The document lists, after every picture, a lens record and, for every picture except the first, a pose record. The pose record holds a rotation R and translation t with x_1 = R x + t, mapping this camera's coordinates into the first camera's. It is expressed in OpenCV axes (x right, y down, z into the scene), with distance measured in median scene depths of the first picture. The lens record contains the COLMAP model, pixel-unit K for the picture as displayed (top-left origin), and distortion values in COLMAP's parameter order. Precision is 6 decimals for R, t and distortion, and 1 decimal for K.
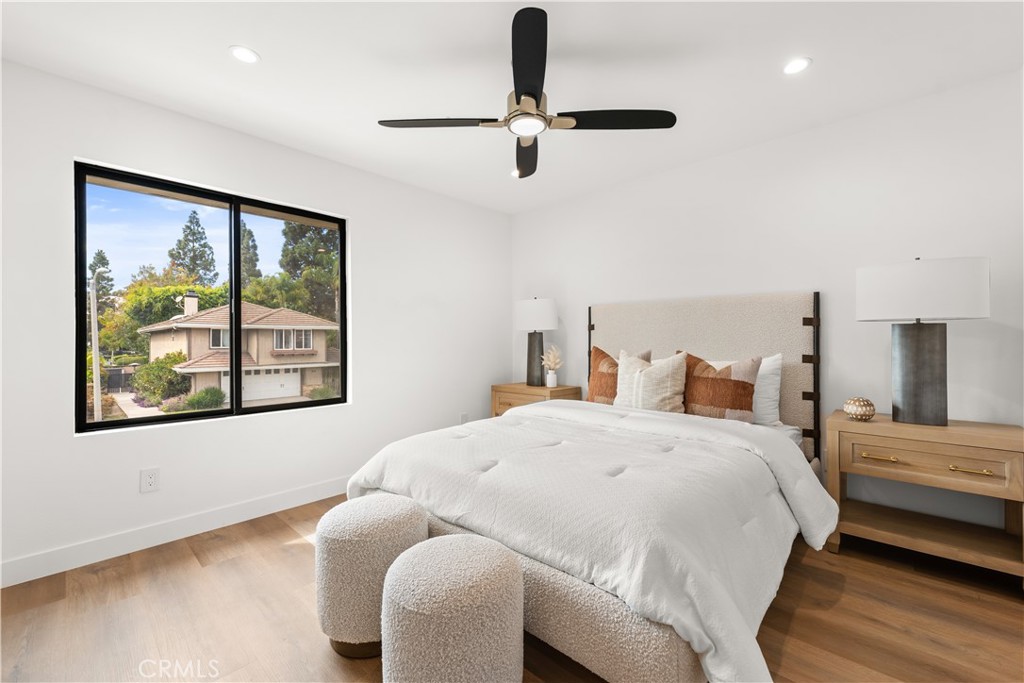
lens RADIAL K [[421.3, 0, 514.3], [0, 421.3, 346.4], [0, 0, 1]] dist [-0.000530, -0.000099]
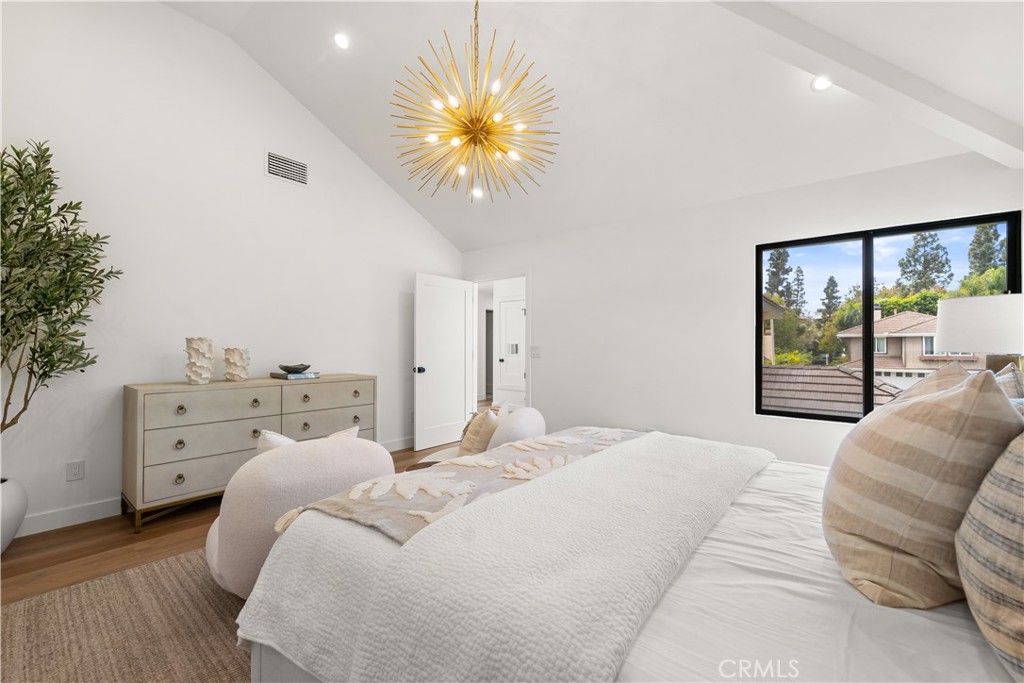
lens RADIAL K [[421.3, 0, 514.3], [0, 421.3, 346.4], [0, 0, 1]] dist [-0.000530, -0.000099]
pose [[0.058814, -0.004197, -0.998260, 0.182746], [-0.006506, 0.999968, -0.004588, -0.000718], [0.998248, 0.006764, 0.058785, -0.030739]]
